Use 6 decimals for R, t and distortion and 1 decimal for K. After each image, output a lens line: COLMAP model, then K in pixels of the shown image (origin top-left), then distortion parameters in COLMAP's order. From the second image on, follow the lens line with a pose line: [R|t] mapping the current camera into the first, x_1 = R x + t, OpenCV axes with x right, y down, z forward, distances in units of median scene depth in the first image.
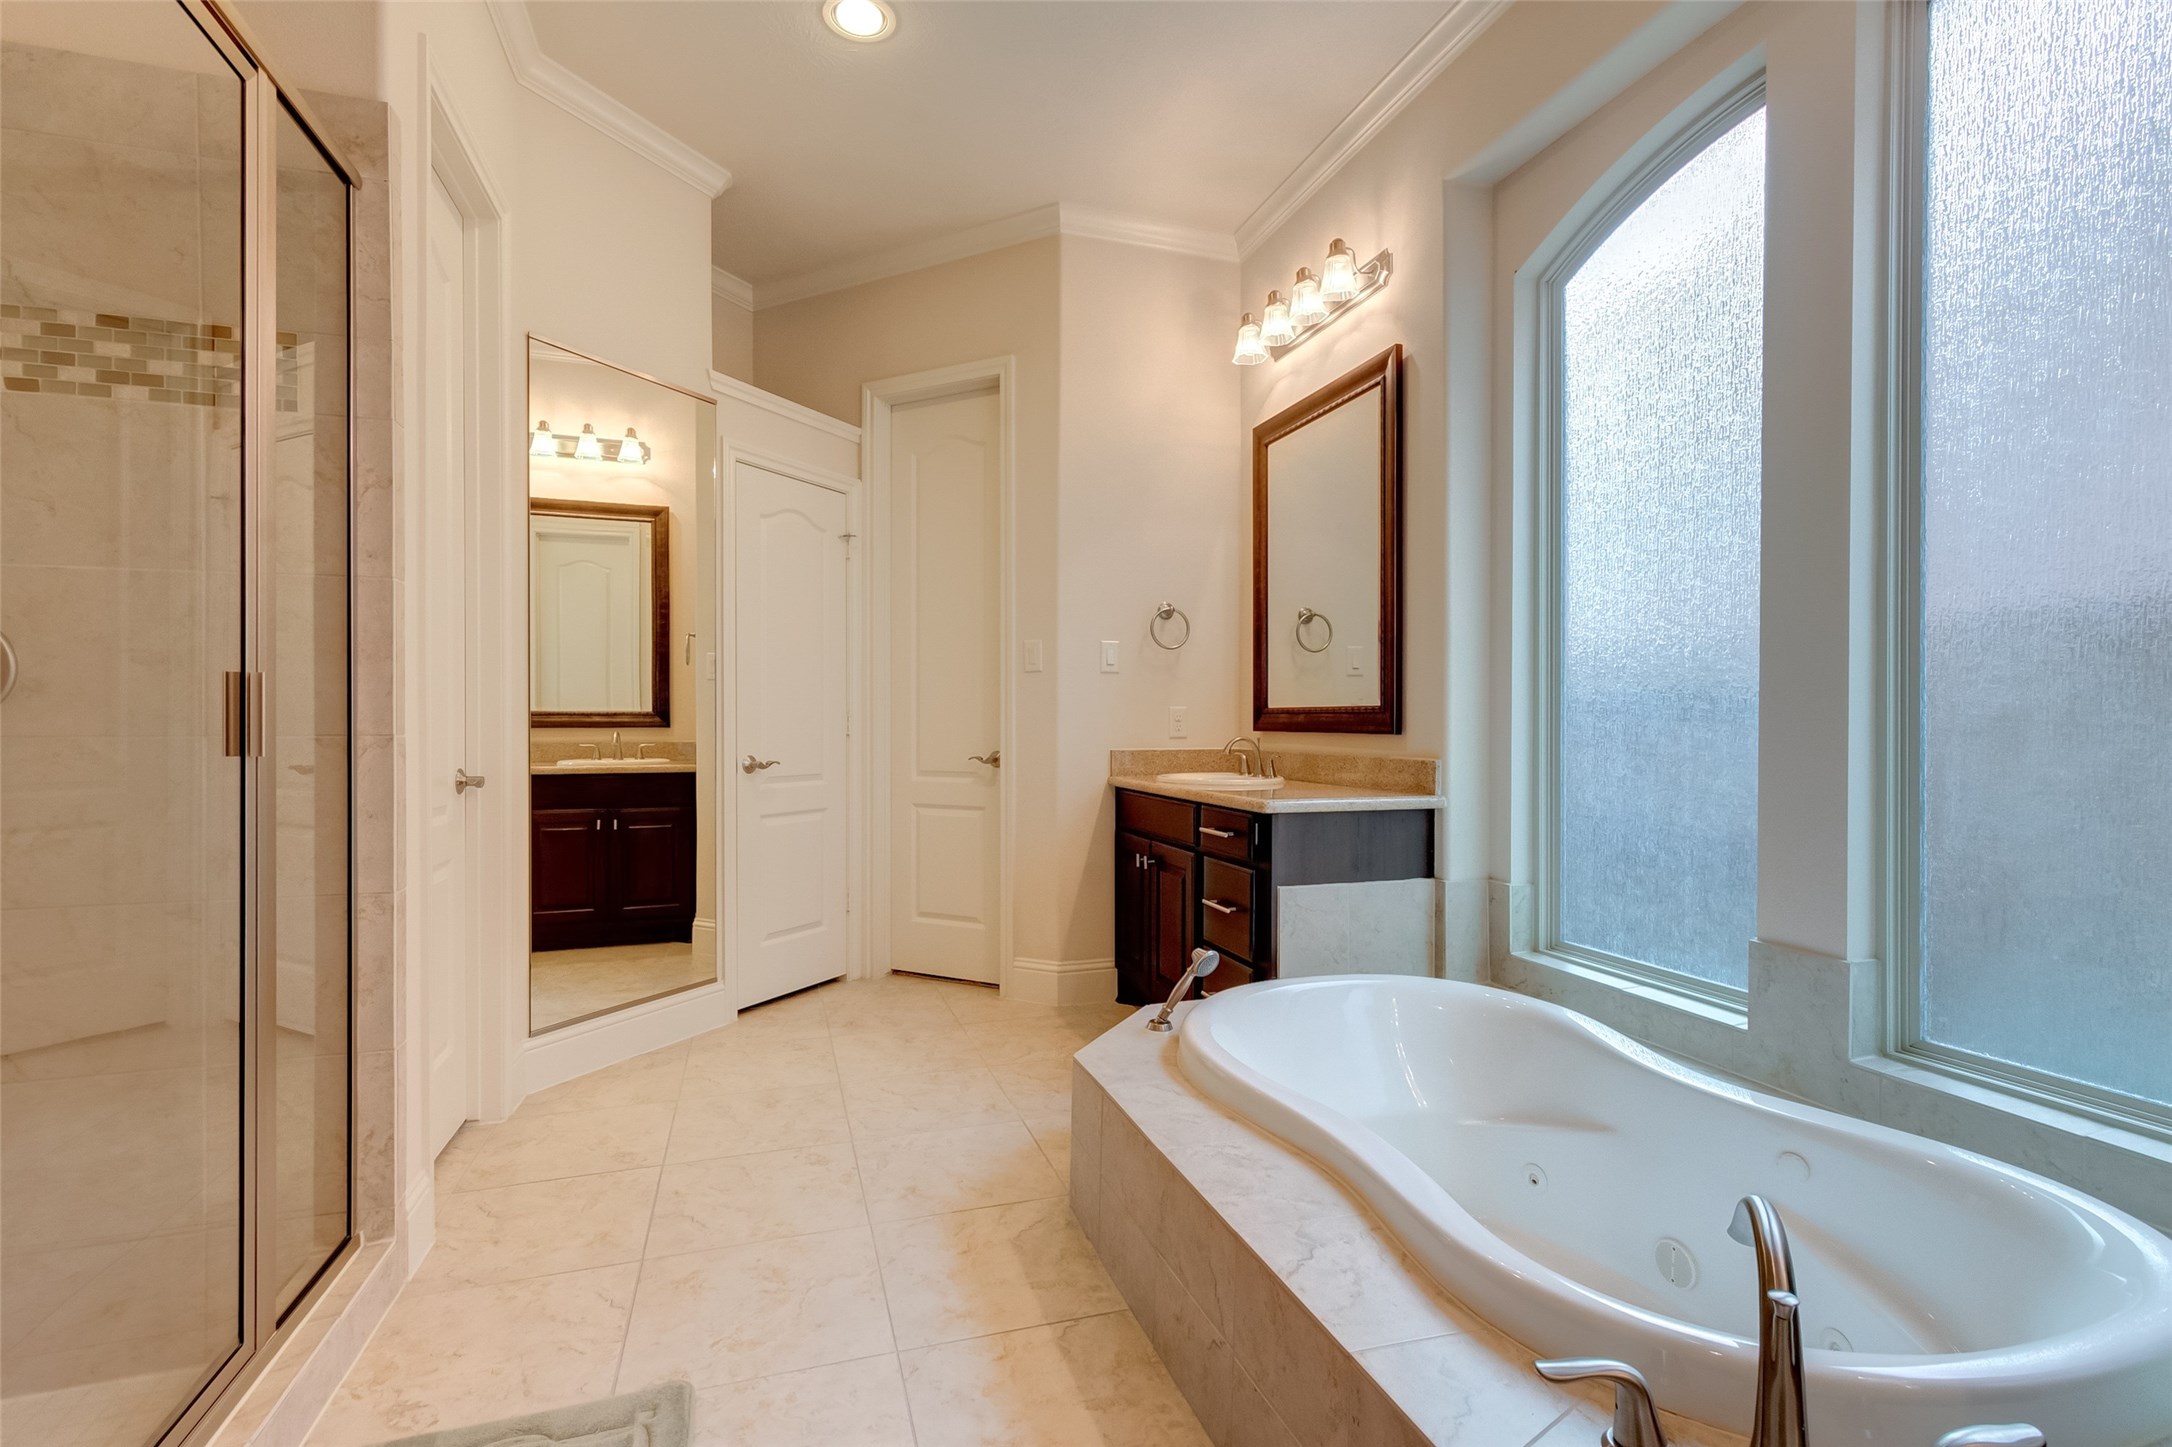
lens RADIAL K [[966.5, 0, 1097.3], [0, 966.5, 728.0], [0, 0, 1]] dist [0.002404, 0.001555]
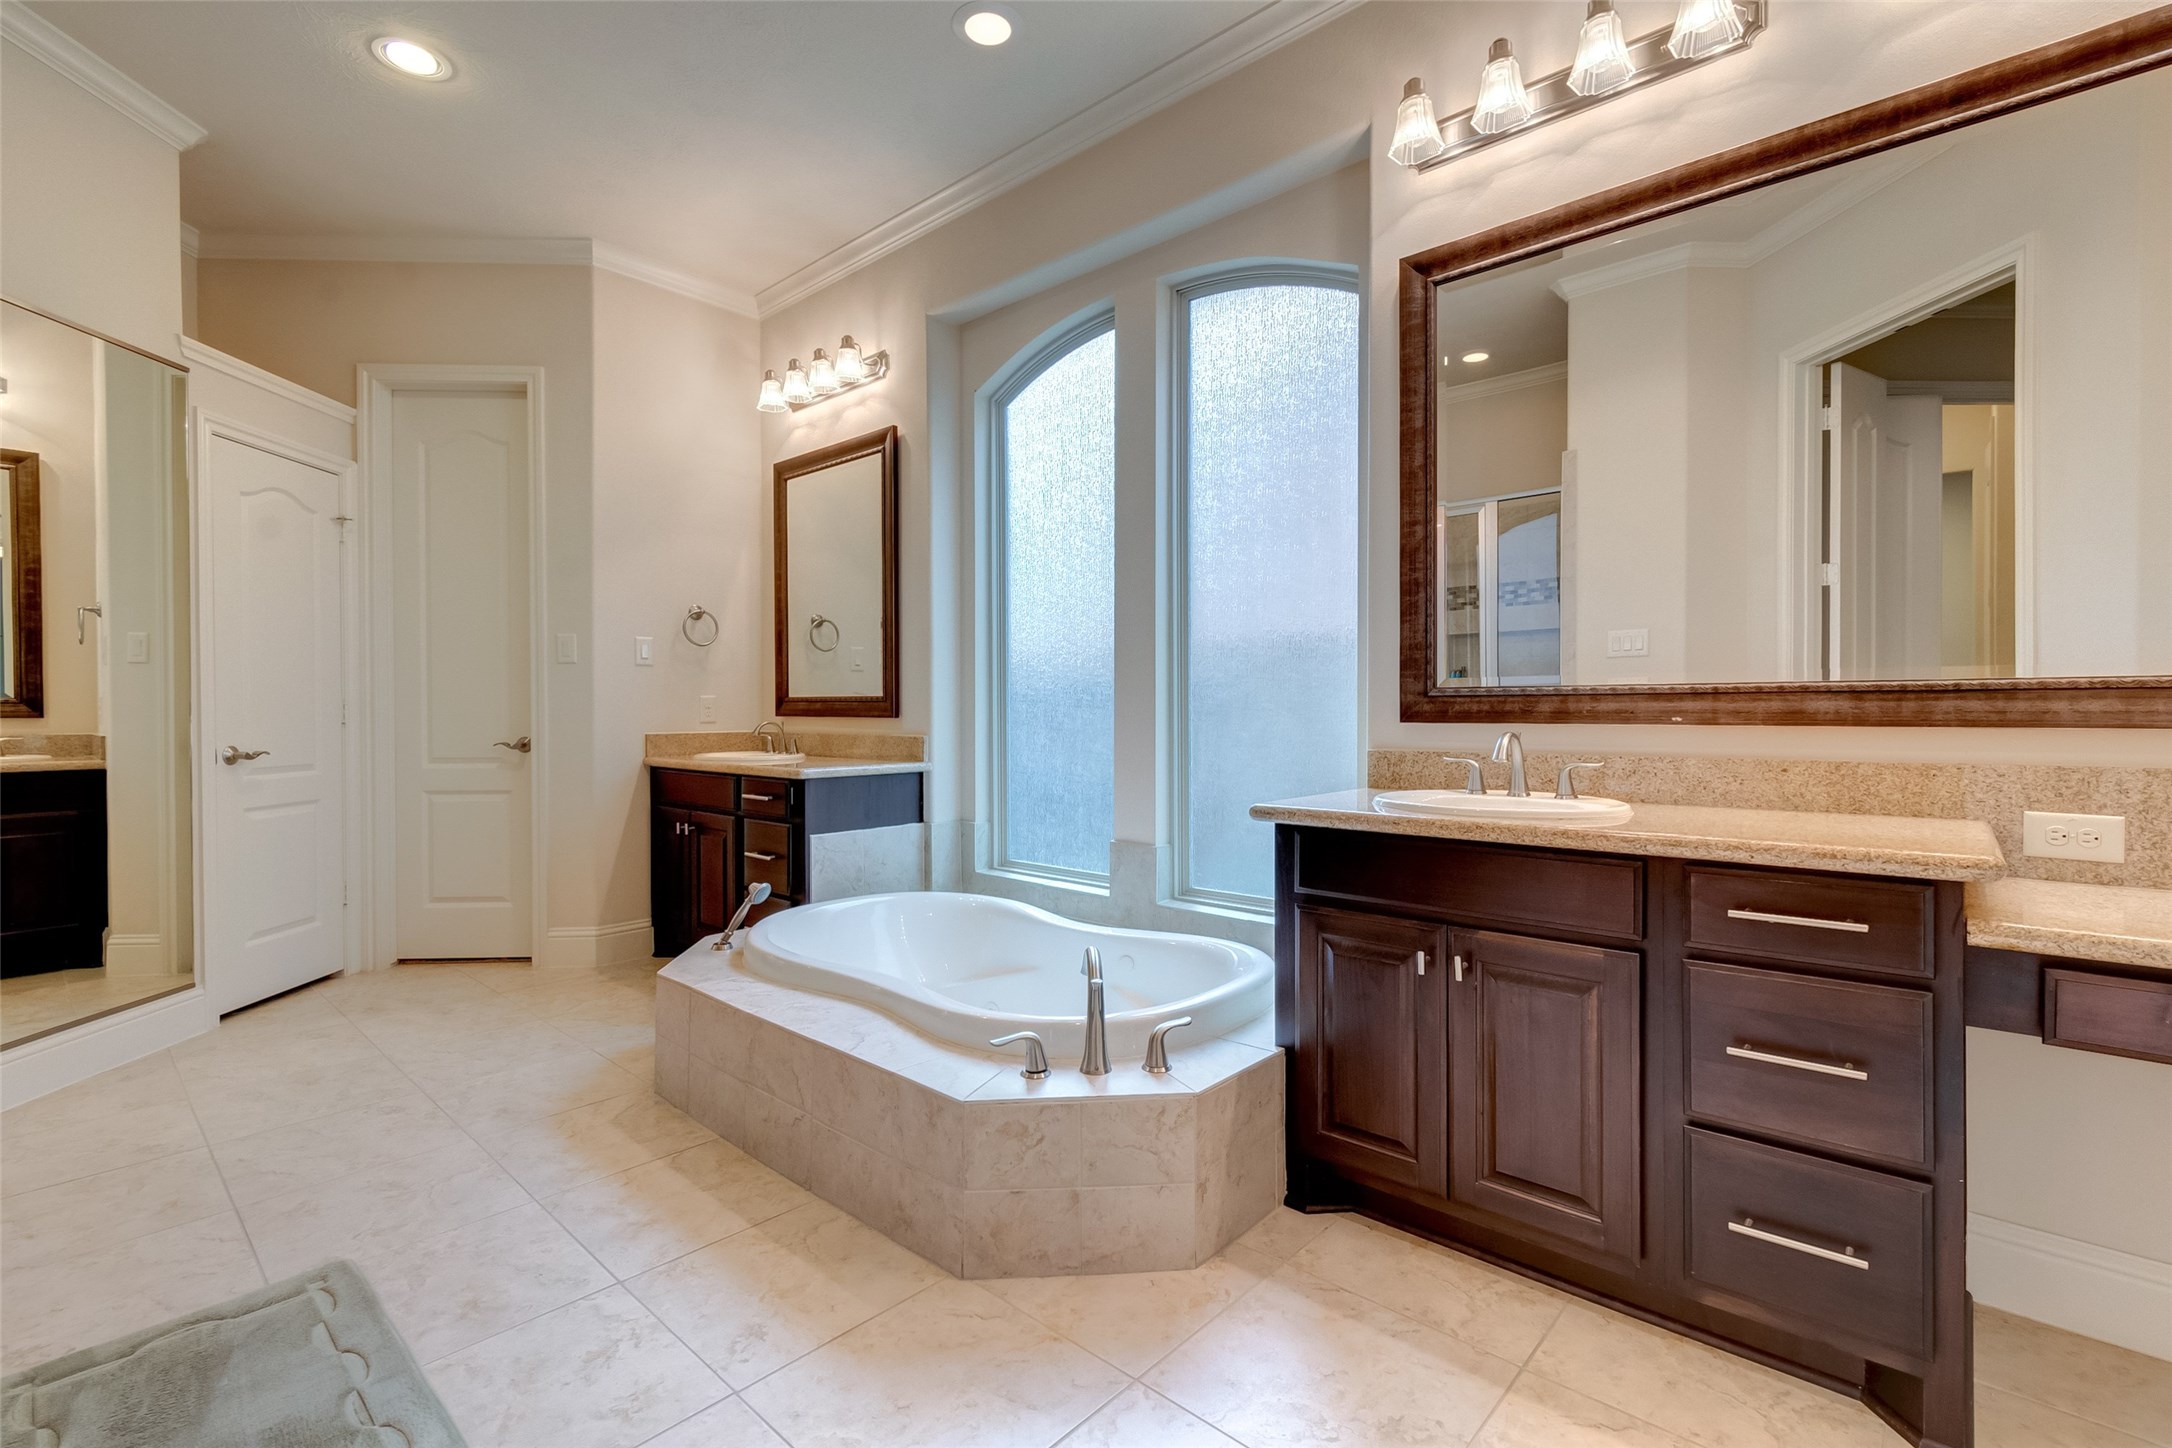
lens RADIAL K [[966.5, 0, 1087.2], [0, 966.5, 718.1], [0, 0, 1]] dist [0.002404, 0.001555]
pose [[0.867163, -0.008289, 0.497955, -0.125151], [0.006131, 0.999963, 0.005968, 0.000686], [-0.497986, -0.002122, 0.867182, -0.288347]]
